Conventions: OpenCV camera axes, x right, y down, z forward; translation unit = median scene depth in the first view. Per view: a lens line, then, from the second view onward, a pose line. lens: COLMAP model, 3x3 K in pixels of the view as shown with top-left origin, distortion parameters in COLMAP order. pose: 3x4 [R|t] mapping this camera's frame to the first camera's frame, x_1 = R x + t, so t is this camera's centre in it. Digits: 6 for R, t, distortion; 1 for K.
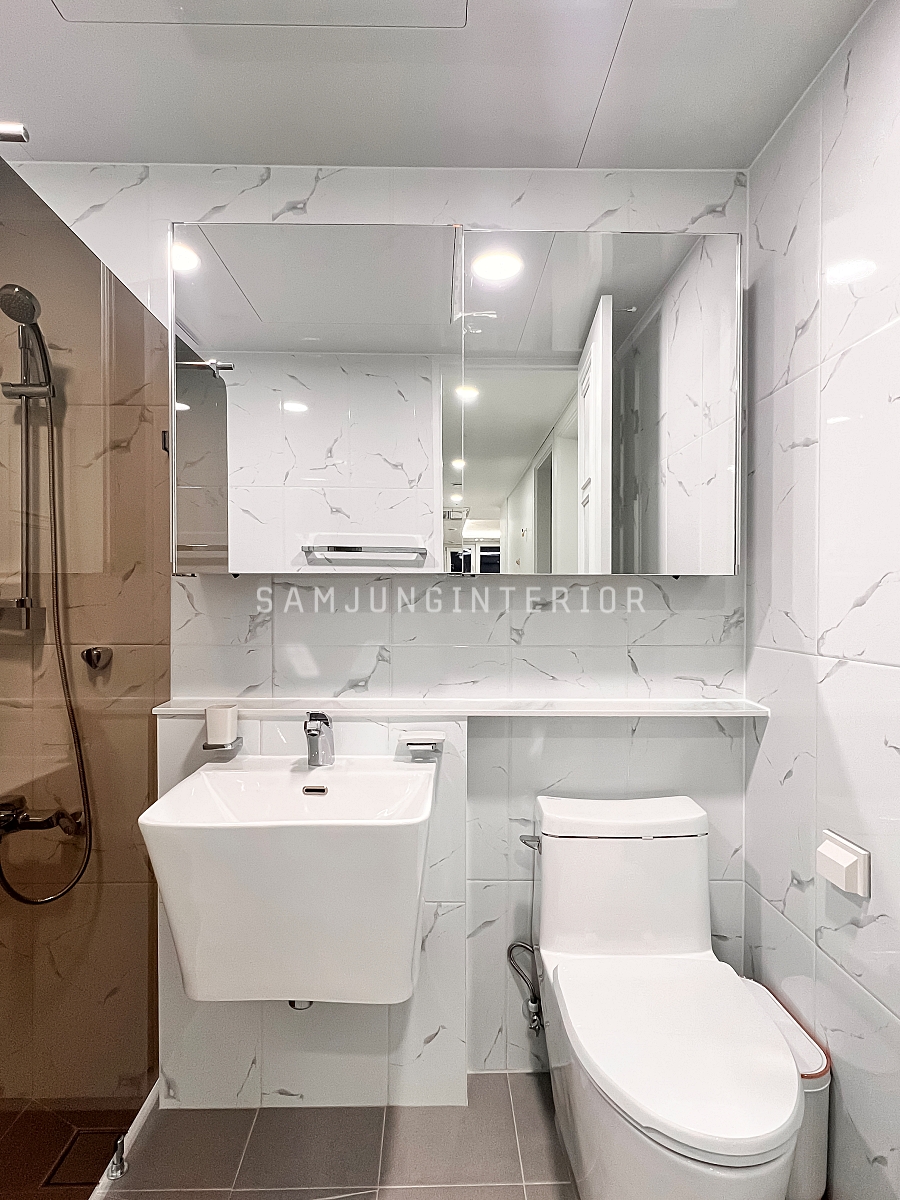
lens RADIAL K [[651.3, 0, 447.6], [0, 651.3, 605.8], [0, 0, 1]] dist [-0.000309, 0.000595]
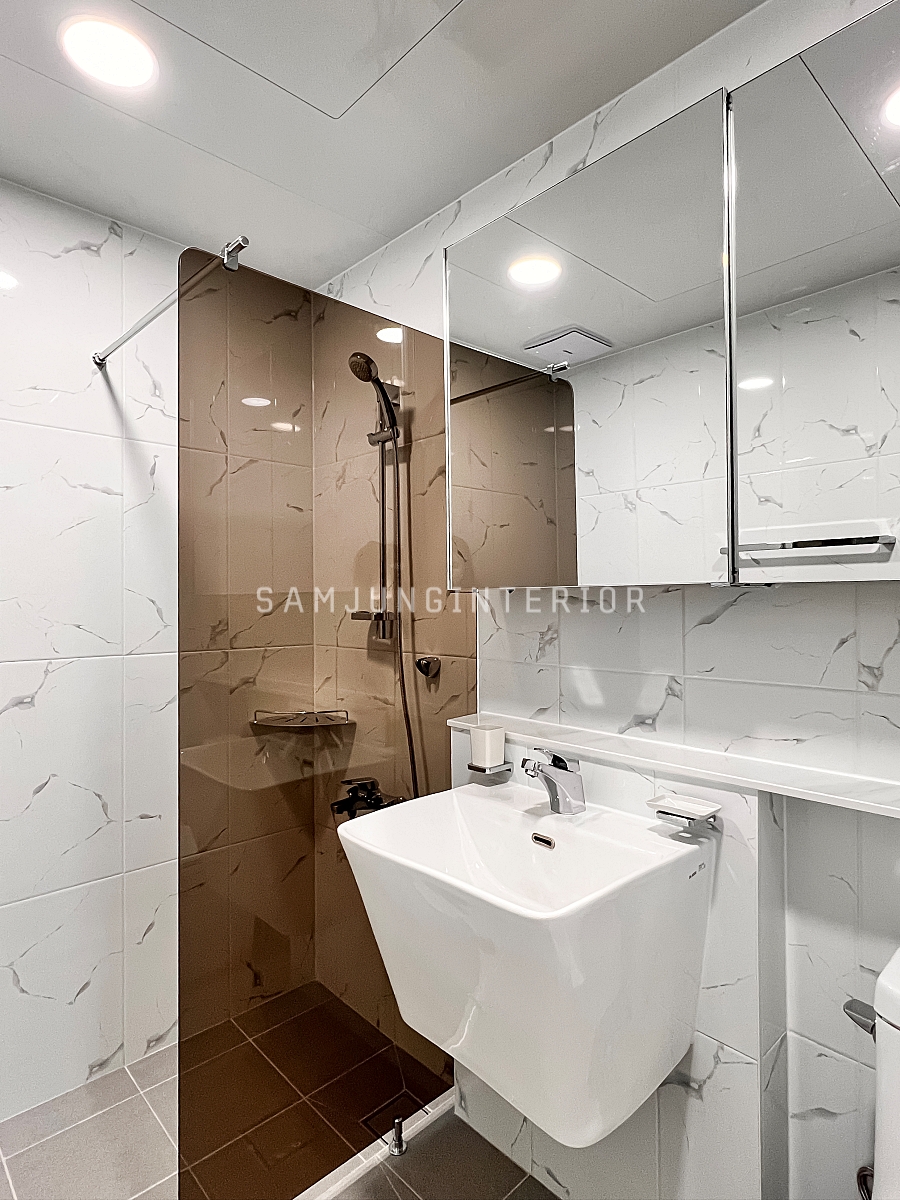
lens RADIAL K [[665.8, 0, 450.0], [0, 665.8, 600.0], [0, 0, 1]] dist [0.000270, -0.001617]
pose [[0.670738, -0.006593, -0.741665, 0.315028], [-0.002137, 0.999939, -0.010821, -0.020454], [0.741692, 0.008843, 0.670683, 0.272515]]
